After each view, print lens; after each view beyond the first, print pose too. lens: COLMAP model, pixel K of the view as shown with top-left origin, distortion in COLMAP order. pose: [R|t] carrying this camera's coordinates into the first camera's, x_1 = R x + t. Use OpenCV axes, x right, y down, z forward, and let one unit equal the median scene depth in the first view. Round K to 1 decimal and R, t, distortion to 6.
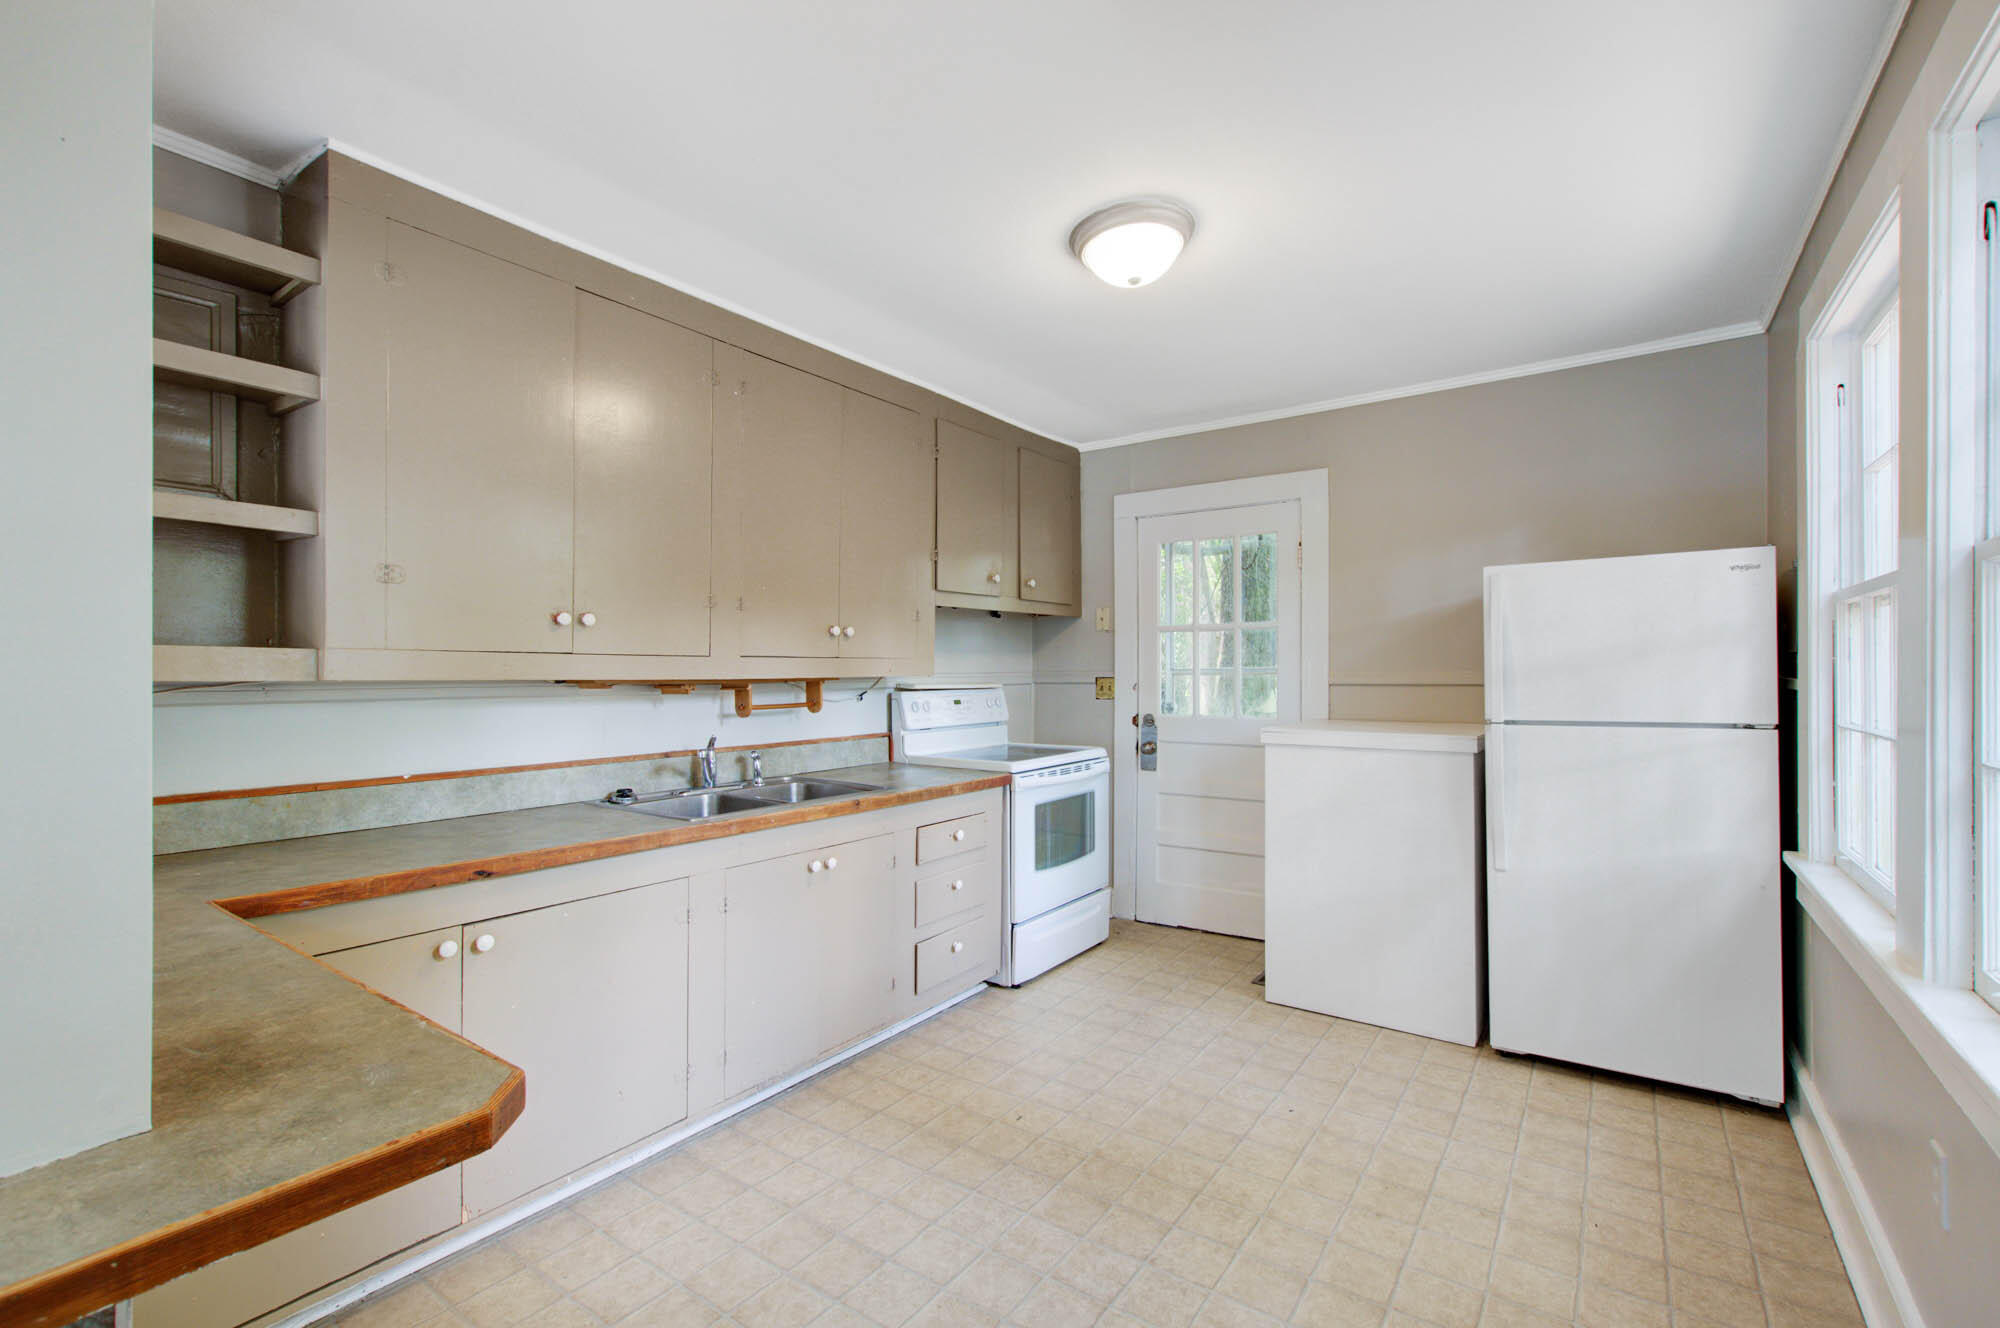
lens RADIAL K [[862.1, 0, 1000.0], [0, 862.1, 680.6], [0, 0, 1]] dist [0.001560, 0.000656]
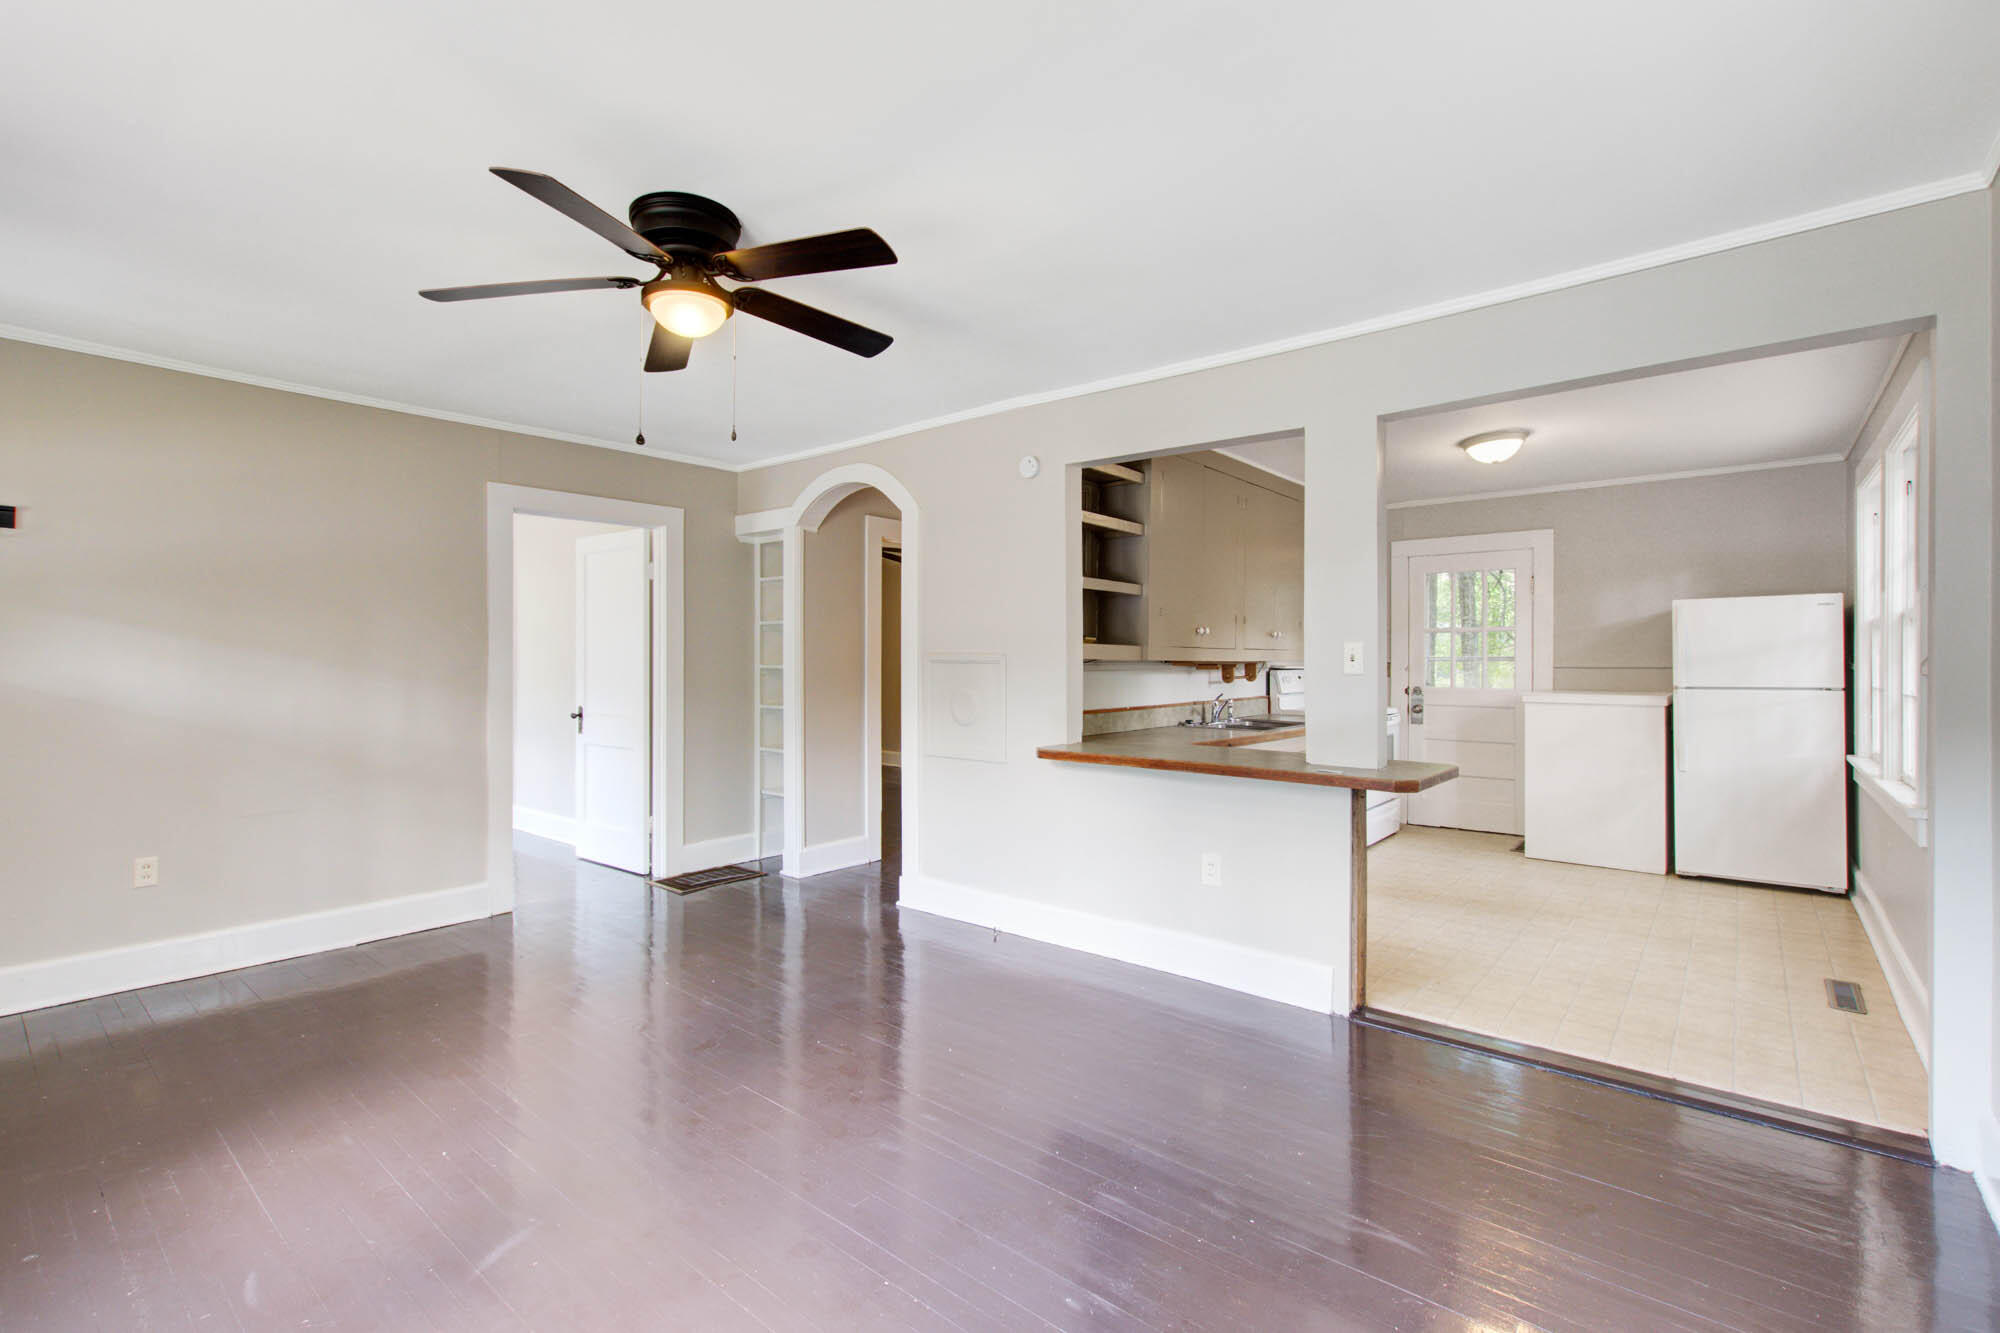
lens RADIAL K [[881.6, 0, 992.6], [0, 881.6, 661.4], [0, 0, 1]] dist [-0.000723, -0.000220]
pose [[0.996829, 0.005132, -0.079413, -0.694940], [-0.005616, 0.999967, -0.005866, 0.012586], [0.079381, 0.006294, 0.996825, -0.924765]]
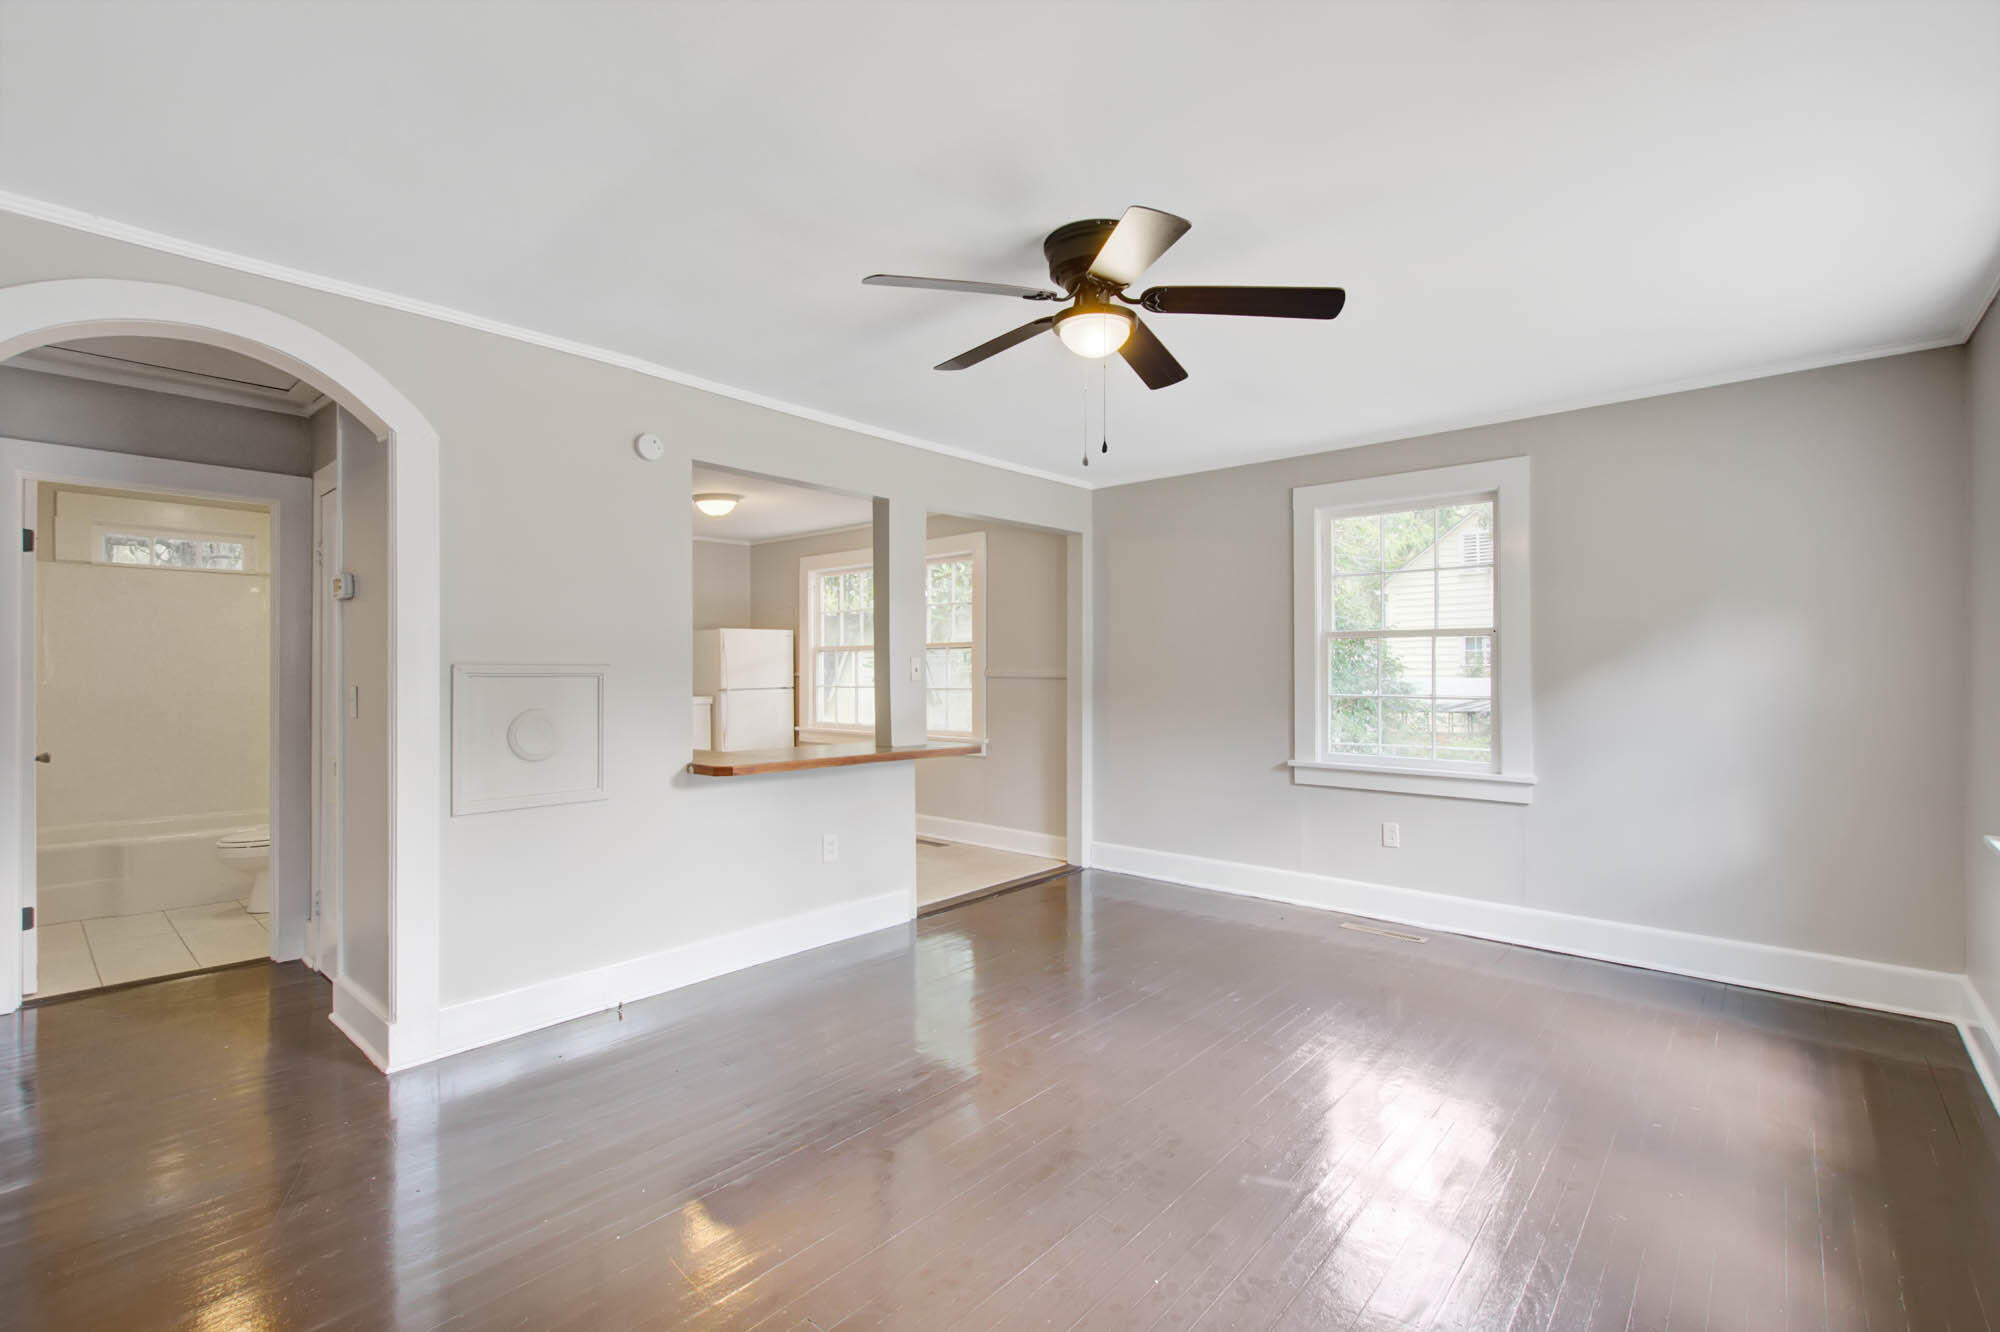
lens RADIAL K [[881.6, 0, 992.6], [0, 881.6, 660.9], [0, 0, 1]] dist [-0.000723, -0.000220]
pose [[0.127179, 0.010869, 0.991820, -1.936135], [0.015151, 0.999802, -0.012899, 0.008707], [-0.991764, 0.016668, 0.126989, -0.109957]]
